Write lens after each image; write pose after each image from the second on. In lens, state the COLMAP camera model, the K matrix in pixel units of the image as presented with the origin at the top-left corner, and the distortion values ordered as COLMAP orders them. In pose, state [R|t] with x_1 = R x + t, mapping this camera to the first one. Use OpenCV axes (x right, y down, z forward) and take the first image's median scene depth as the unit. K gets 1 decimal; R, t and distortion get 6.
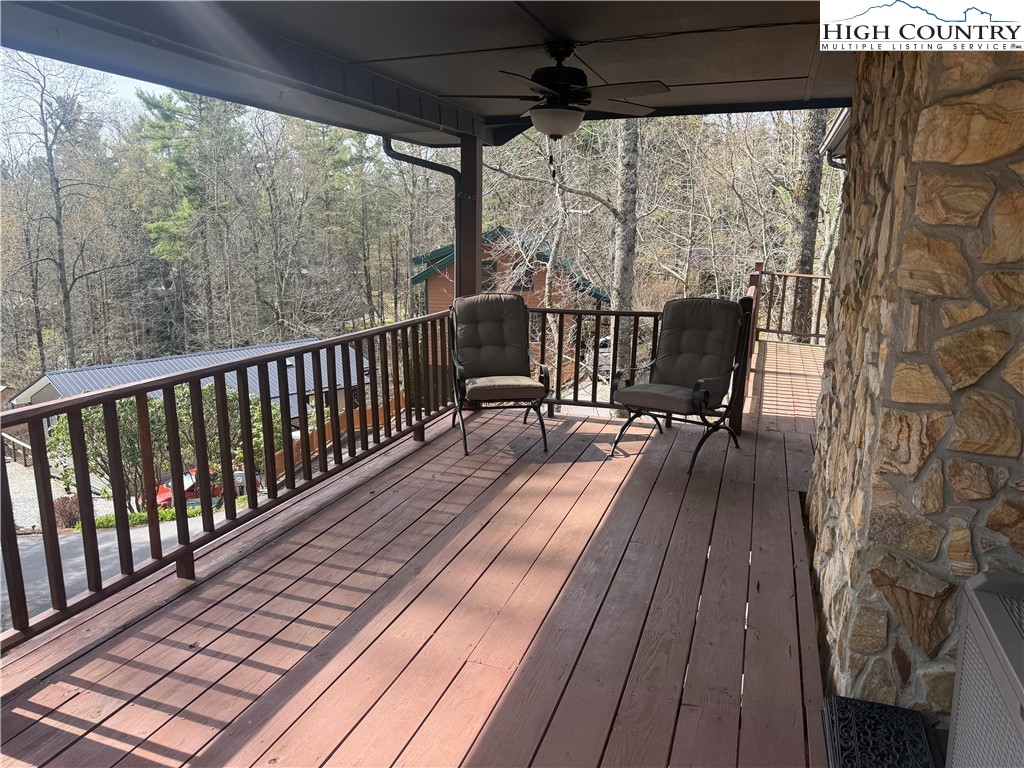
lens RADIAL K [[710.4, 0, 512.1], [0, 710.4, 389.8], [0, 0, 1]] dist [0.105329, -0.149350]
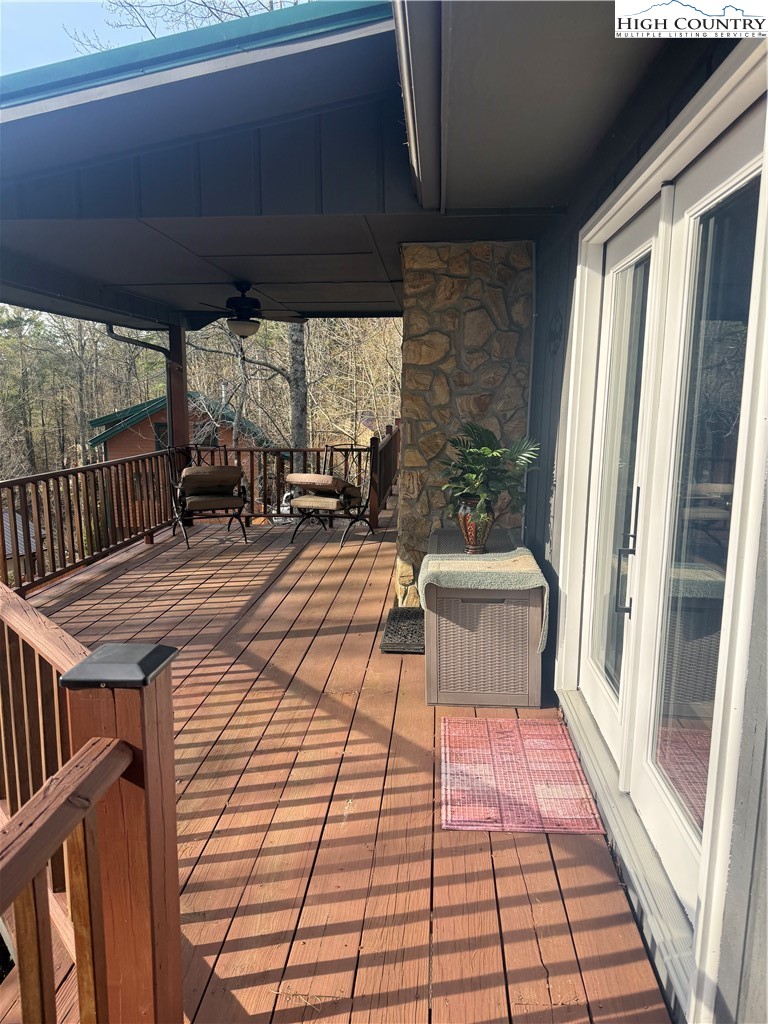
lens RADIAL K [[710.4, 0, 396.2], [0, 710.4, 514.6], [0, 0, 1]] dist [0.105329, -0.149350]
pose [[0.961243, -0.048022, 0.271487, -0.053614], [0.062555, 0.997021, -0.045129, 0.119989], [-0.268511, 0.060363, 0.961383, -0.513666]]
